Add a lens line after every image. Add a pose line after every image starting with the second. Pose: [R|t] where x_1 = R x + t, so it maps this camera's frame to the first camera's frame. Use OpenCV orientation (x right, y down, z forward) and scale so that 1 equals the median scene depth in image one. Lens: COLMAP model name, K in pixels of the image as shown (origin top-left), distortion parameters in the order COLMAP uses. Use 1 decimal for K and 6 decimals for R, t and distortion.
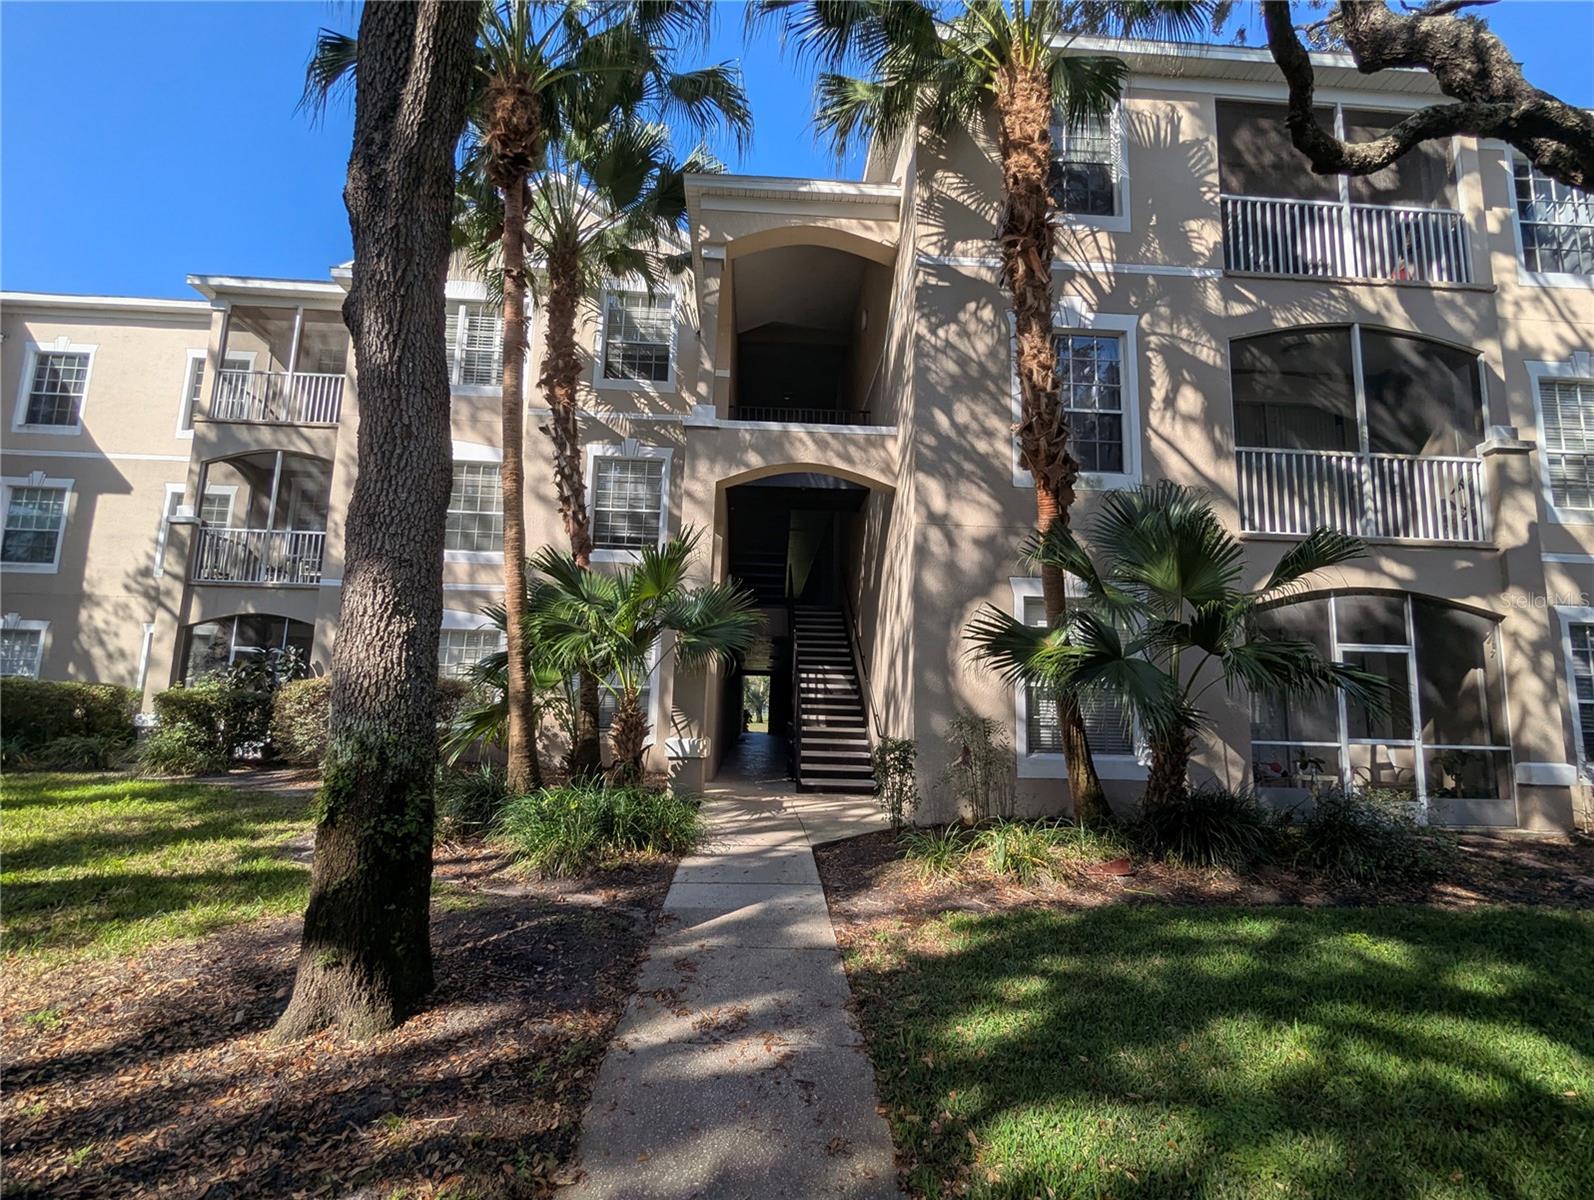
lens RADIAL K [[753.2, 0, 797.1], [0, 753.2, 602.1], [0, 0, 1]] dist [-0.004373, 0.002311]
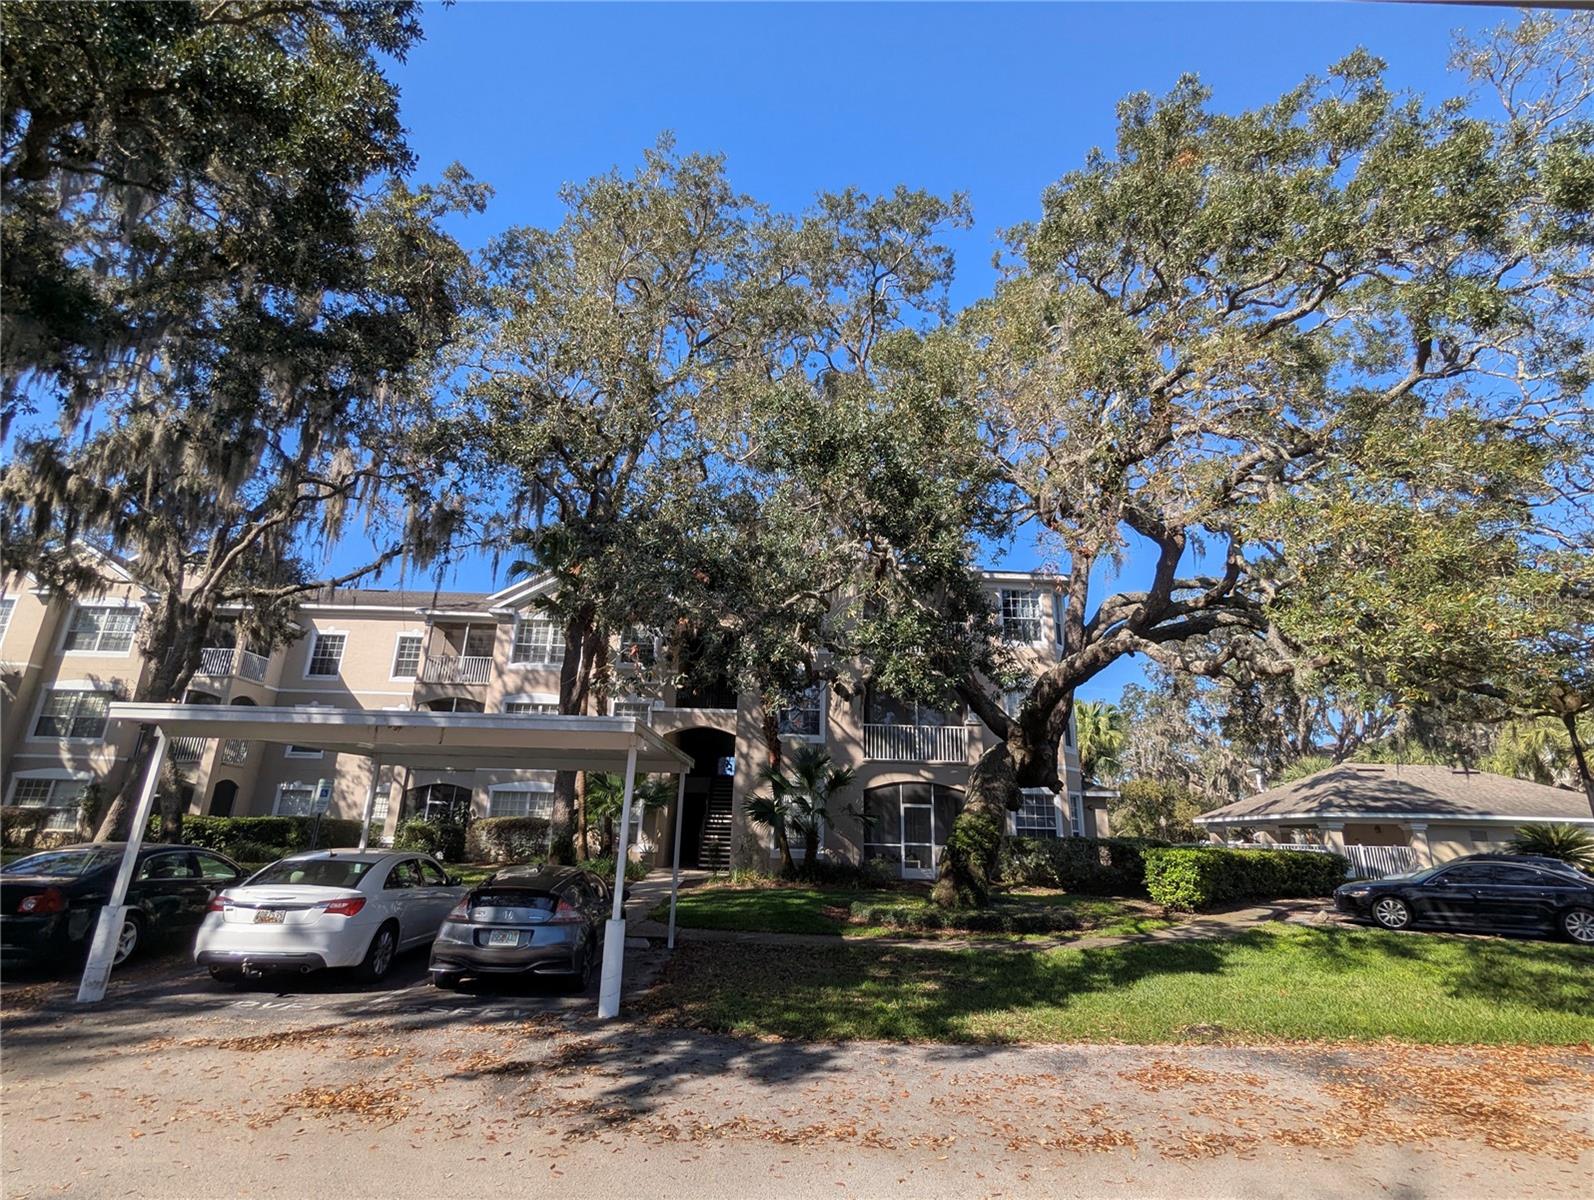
lens RADIAL K [[756.2, 0, 796.7], [0, 756.2, 603.7], [0, 0, 1]] dist [-0.004462, 0.001793]
pose [[0.999375, -0.012224, -0.033177, 0.448759], [0.006511, 0.985914, -0.167127, -0.183797], [0.034753, 0.166807, 0.985377, -1.597162]]
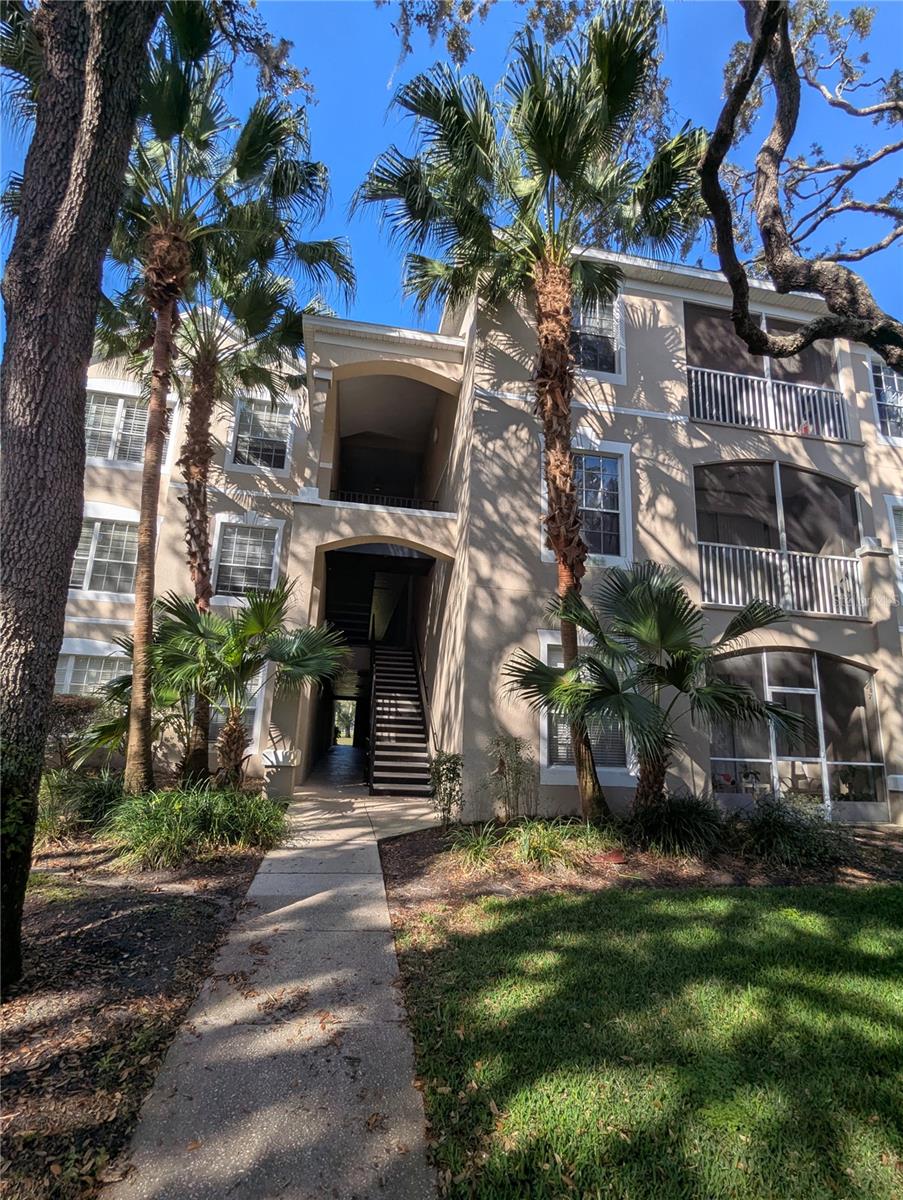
lens RADIAL K [[569.3, 0, 444.8], [0, 569.3, 594.3], [0, 0, 1]] dist [-0.004462, 0.001793]
pose [[0.993033, 0.043531, 0.109497, 0.008868], [-0.033589, 0.995279, -0.091052, 0.002712], [-0.112944, 0.086740, 0.989808, 0.022885]]
